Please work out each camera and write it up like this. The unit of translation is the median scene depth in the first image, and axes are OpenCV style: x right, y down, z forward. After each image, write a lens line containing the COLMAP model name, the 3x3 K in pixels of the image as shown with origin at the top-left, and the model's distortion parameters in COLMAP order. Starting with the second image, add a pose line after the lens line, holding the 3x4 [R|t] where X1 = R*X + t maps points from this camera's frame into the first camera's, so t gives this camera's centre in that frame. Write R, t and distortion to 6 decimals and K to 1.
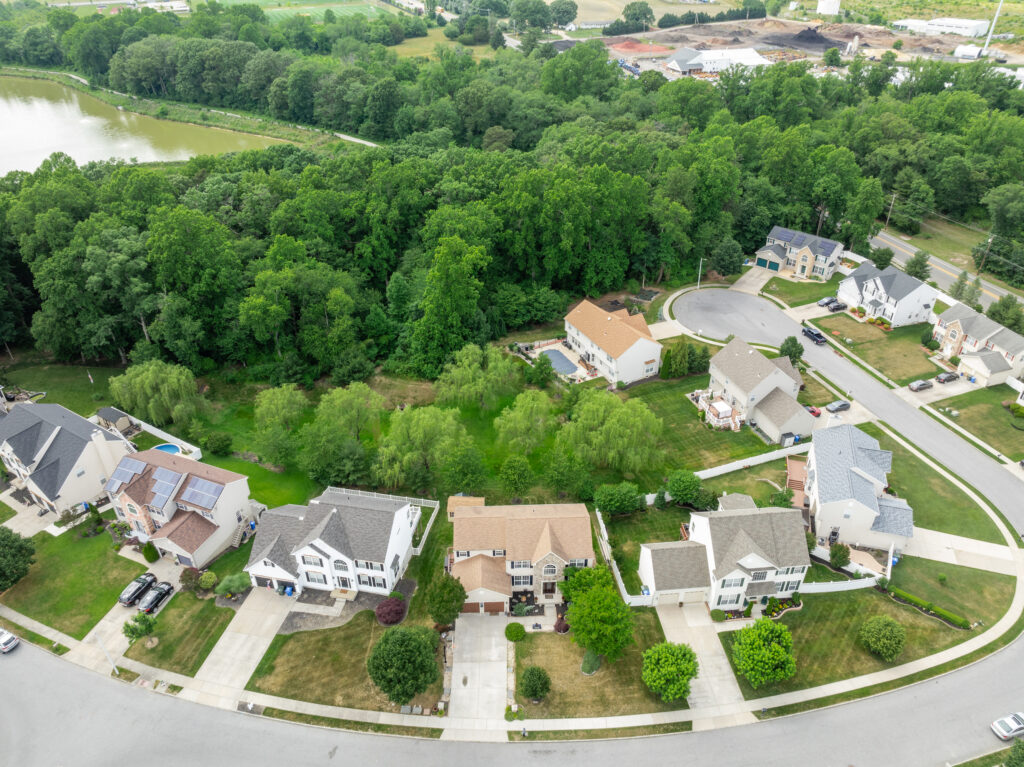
lens RADIAL K [[723.6, 0, 512.3], [0, 723.6, 384.0], [0, 0, 1]] dist [-0.051703, 0.026280]
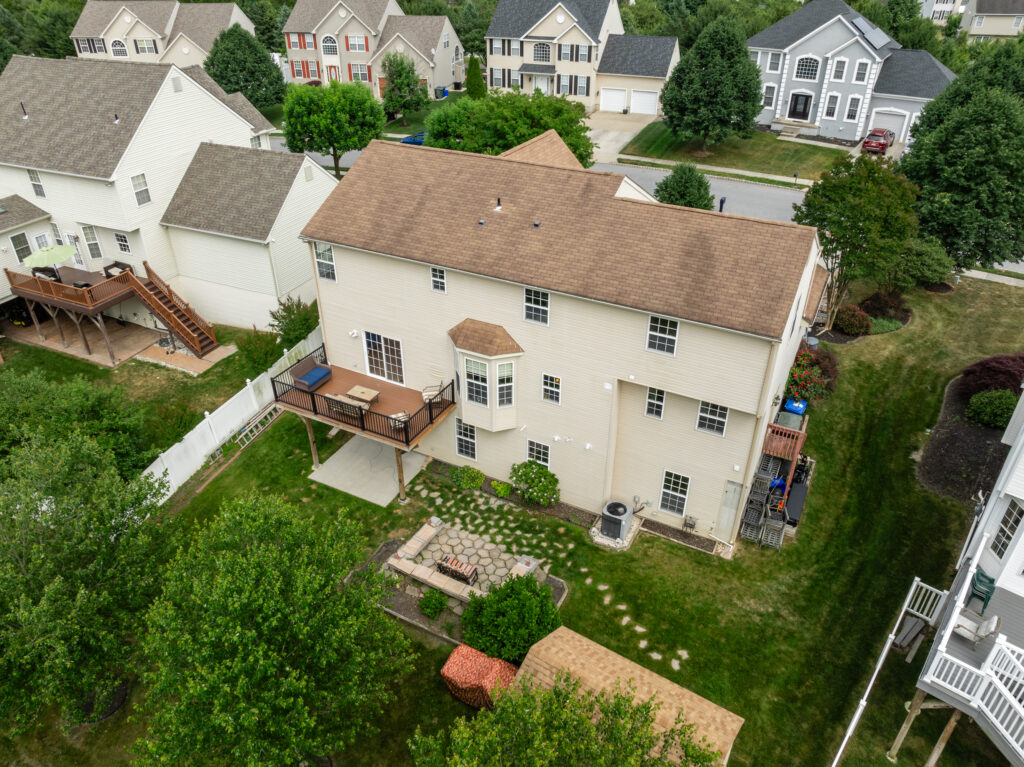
lens RADIAL K [[723.6, 0, 513.2], [0, 723.6, 380.9], [0, 0, 1]] dist [-0.051703, 0.026280]
pose [[-0.867307, -0.262075, 0.423197, -0.107459], [0.276489, 0.453332, 0.847375, -0.019444], [-0.413924, 0.851943, -0.320717, 1.160148]]
